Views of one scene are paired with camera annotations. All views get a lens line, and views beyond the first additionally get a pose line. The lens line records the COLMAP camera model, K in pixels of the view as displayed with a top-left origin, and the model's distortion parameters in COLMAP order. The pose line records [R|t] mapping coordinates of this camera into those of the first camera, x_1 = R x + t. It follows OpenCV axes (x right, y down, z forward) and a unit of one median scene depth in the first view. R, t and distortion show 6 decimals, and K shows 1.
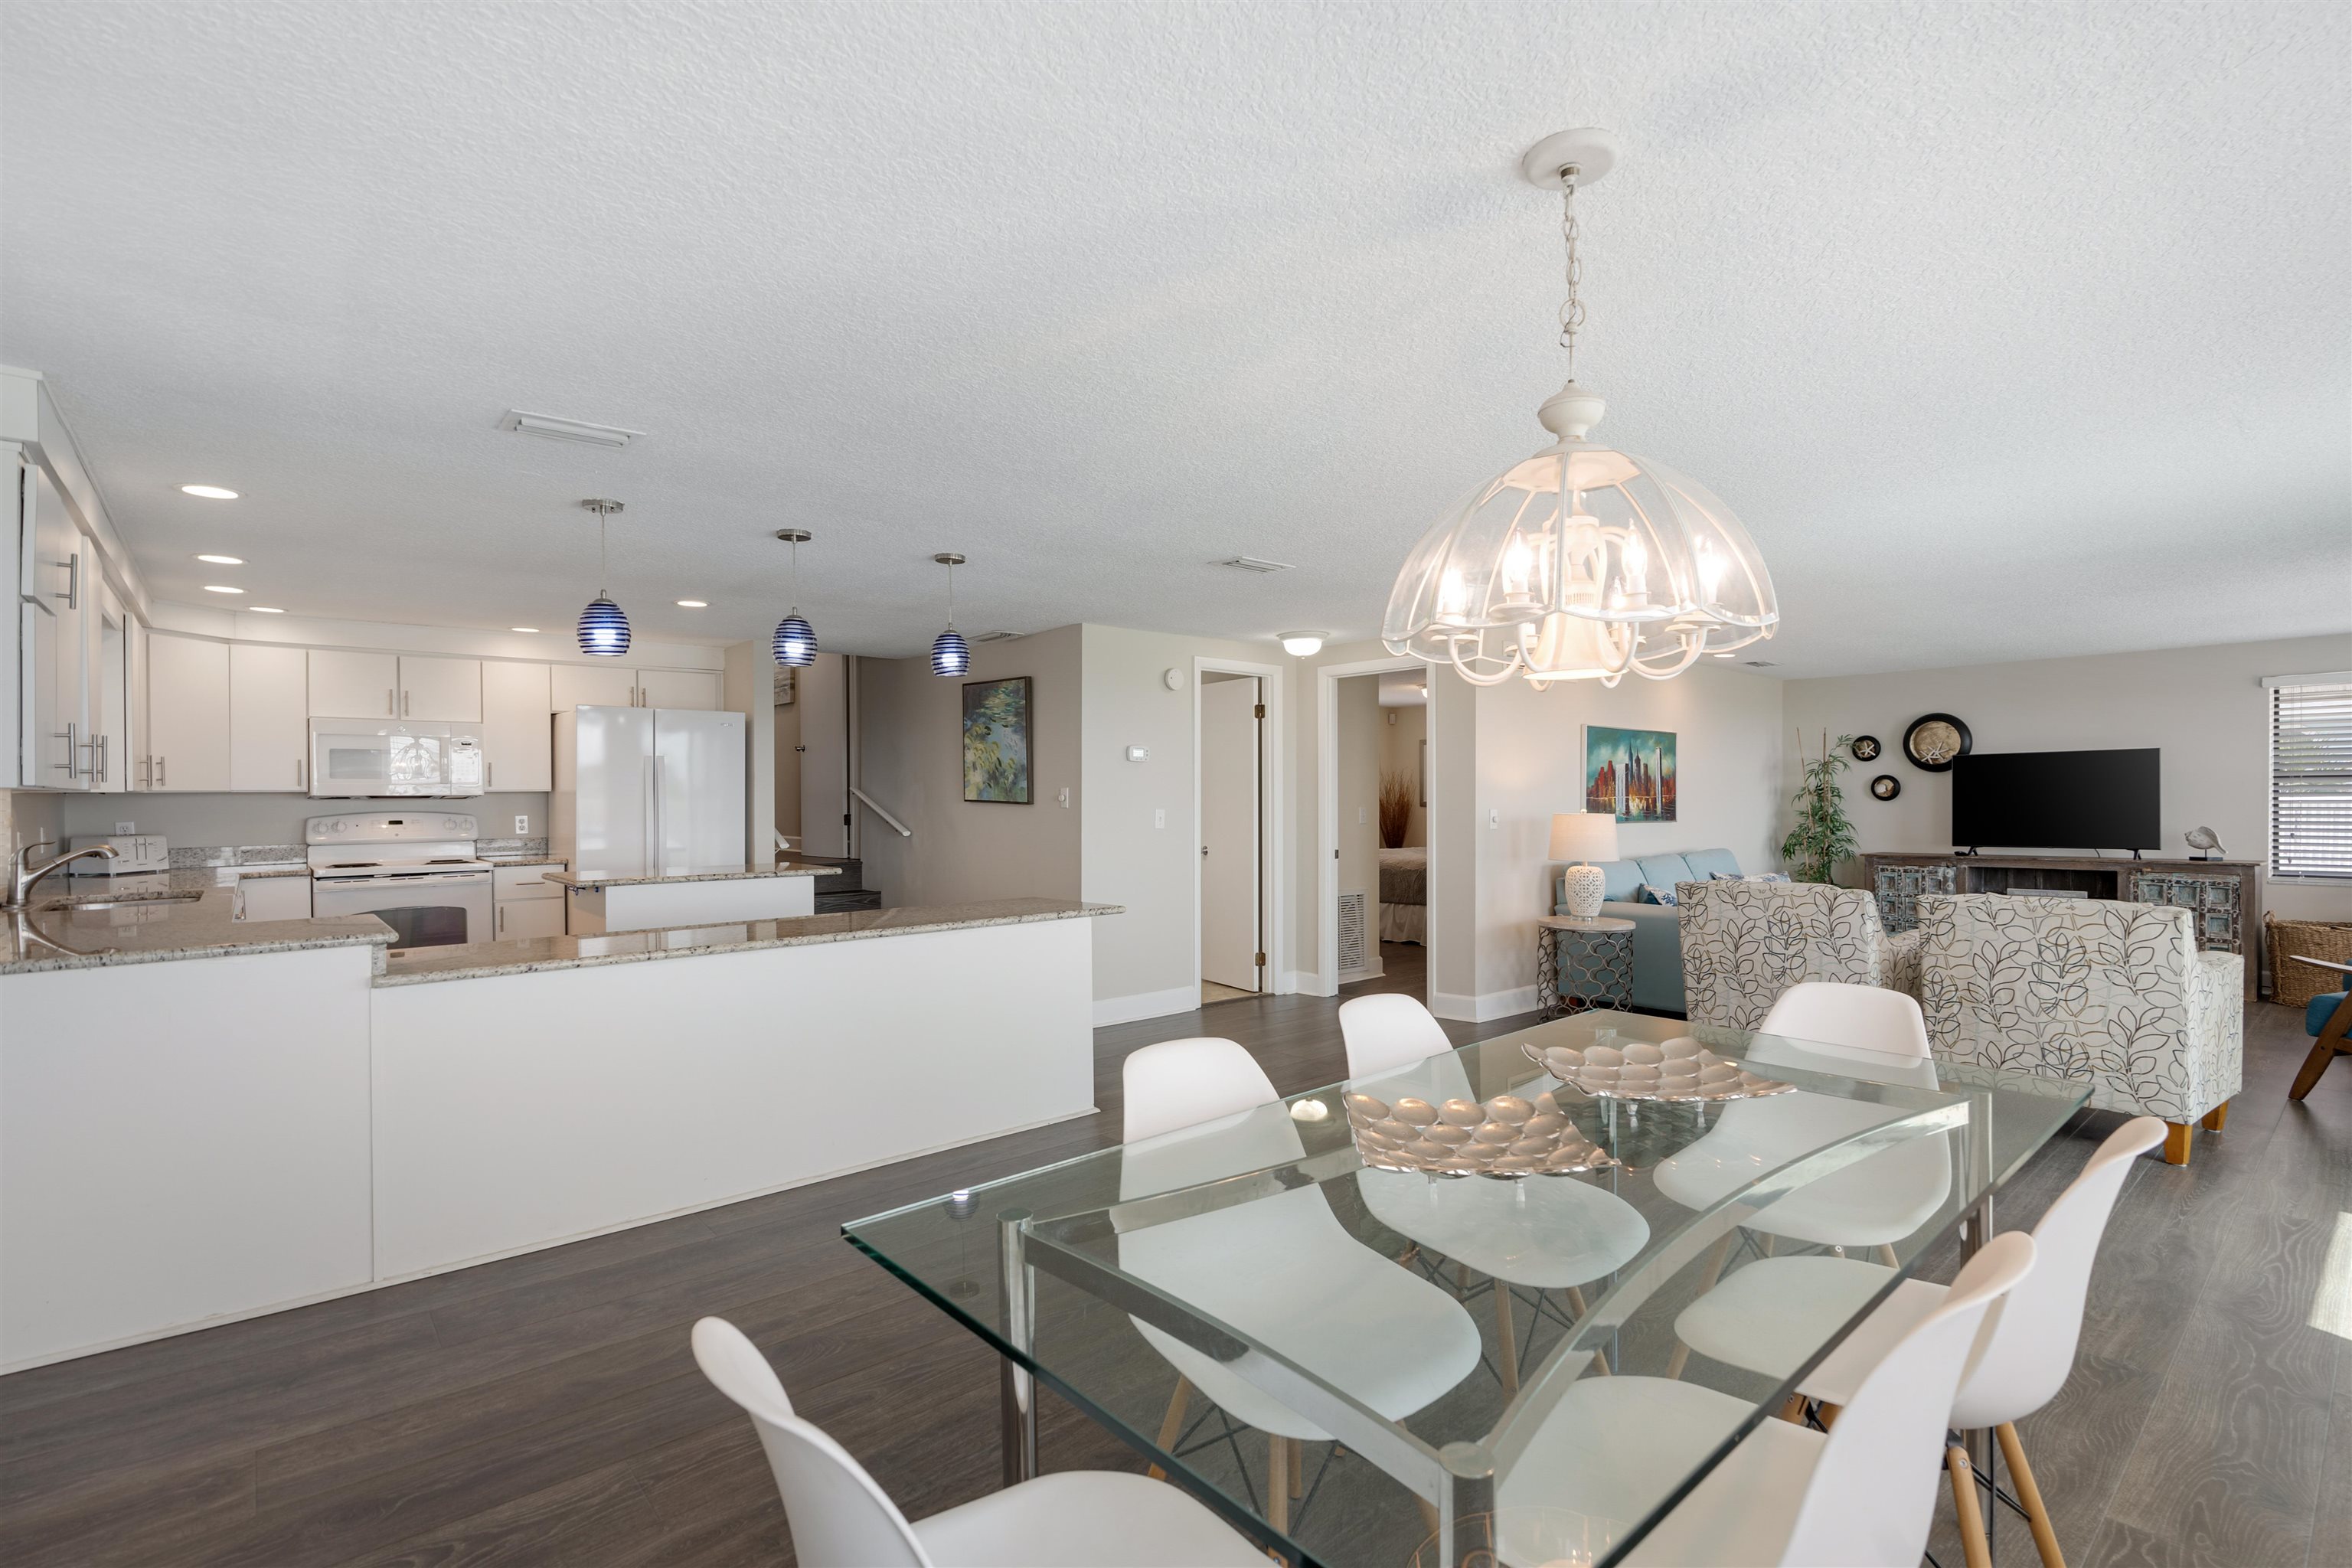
lens RADIAL K [[1083.8, 0, 1183.1], [0, 1083.8, 778.0], [0, 0, 1]] dist [-0.007485, 0.002599]
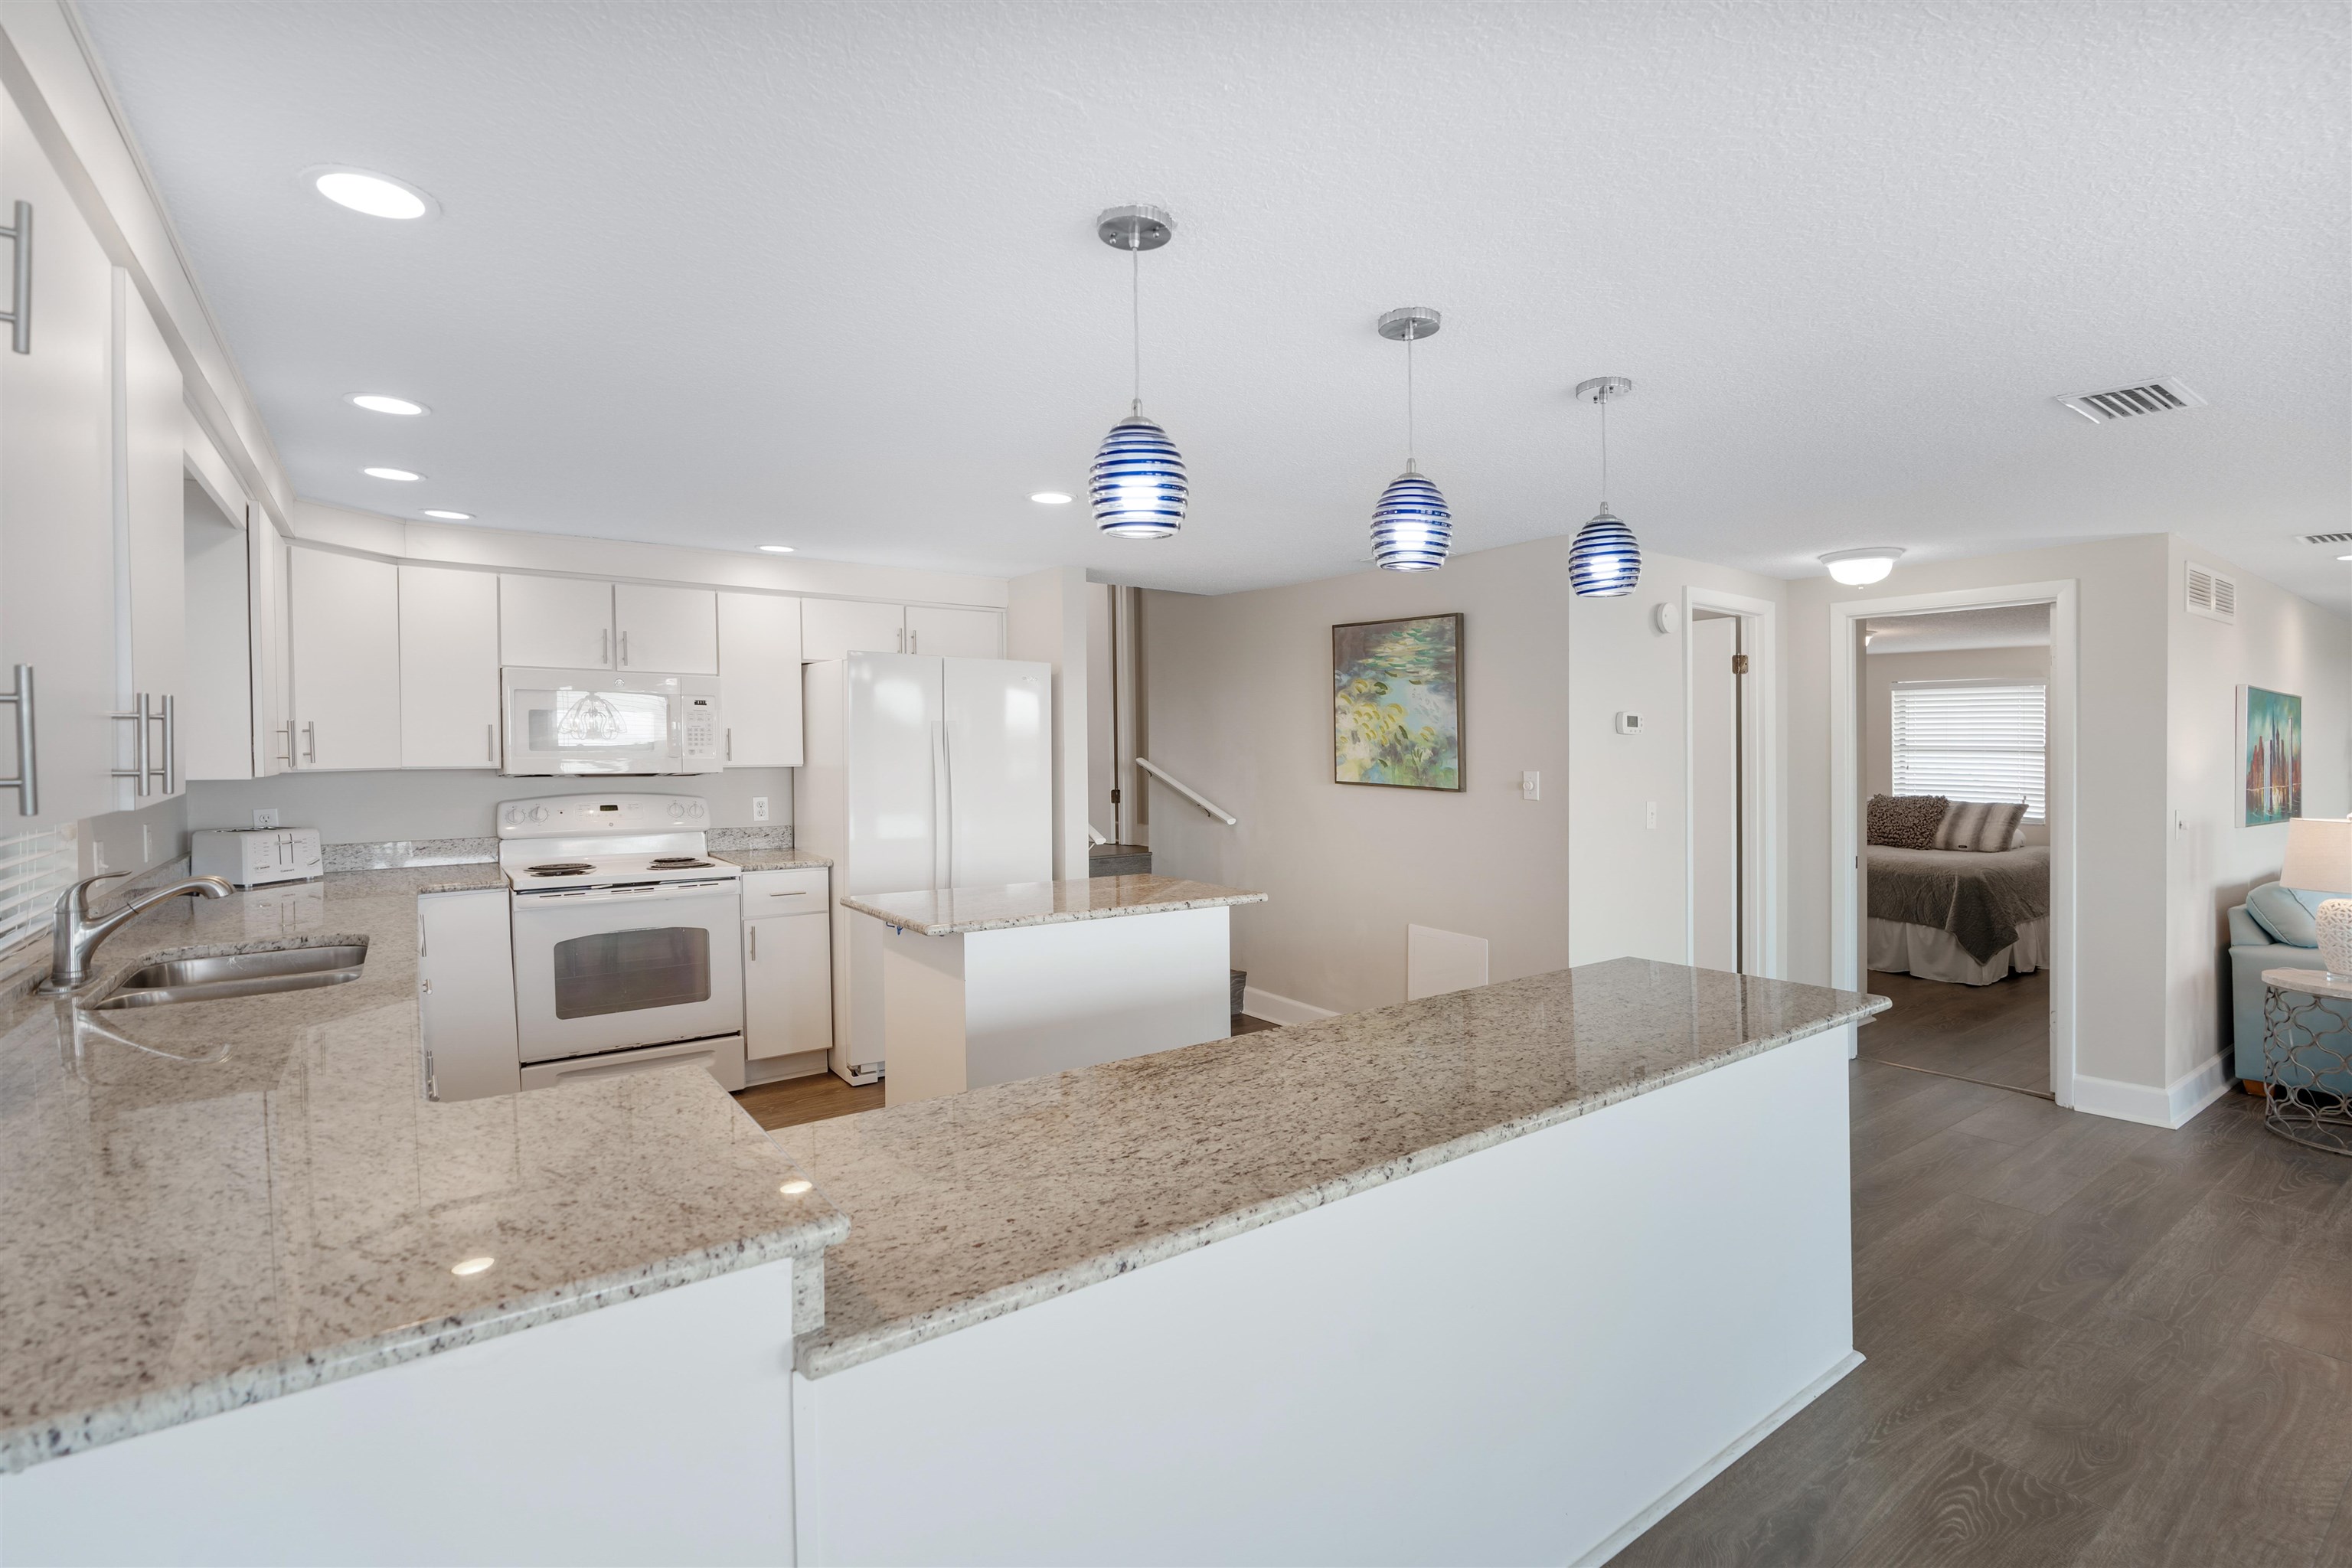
lens RADIAL K [[1083.8, 0, 1221.6], [0, 1083.8, 761.5], [0, 0, 1]] dist [-0.007485, 0.002599]
pose [[0.997685, 0.008645, -0.067451, -0.259672], [-0.006987, 0.999668, 0.024784, -0.012959], [0.067643, -0.024255, 0.997415, 0.286551]]
